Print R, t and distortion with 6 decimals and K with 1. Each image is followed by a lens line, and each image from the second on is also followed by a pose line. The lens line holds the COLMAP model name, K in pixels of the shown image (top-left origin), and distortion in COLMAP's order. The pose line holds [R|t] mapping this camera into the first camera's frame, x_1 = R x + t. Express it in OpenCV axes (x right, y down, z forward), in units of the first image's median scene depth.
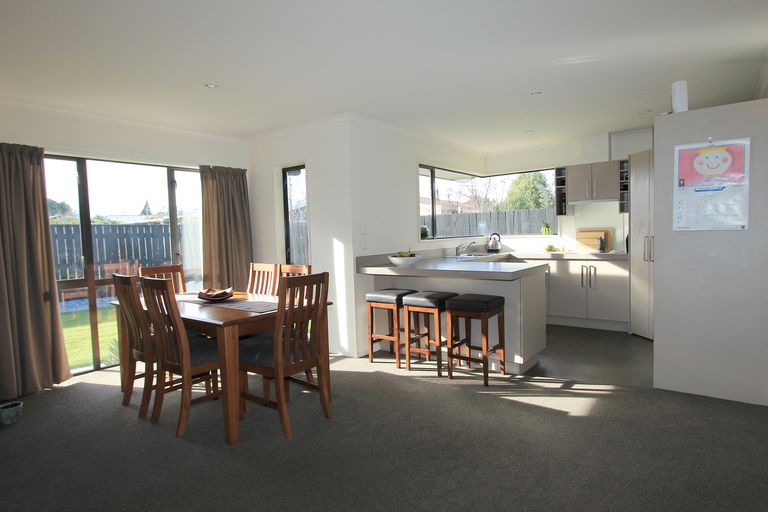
lens RADIAL K [[445.1, 0, 385.1], [0, 445.1, 257.9], [0, 0, 1]] dist [-0.002001, -0.000264]
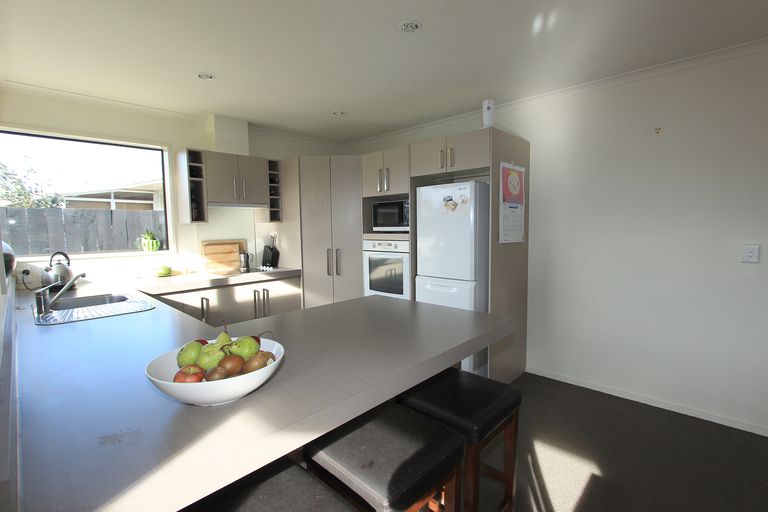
lens RADIAL K [[358.5, 0, 385.1], [0, 358.5, 255.9], [0, 0, 1]] dist [-0.006037, -0.000229]
pose [[0.090785, -0.055283, 0.994335, -0.130780], [0.063522, 0.996746, 0.049617, -0.054654], [-0.993843, 0.058657, 0.094002, 0.699276]]
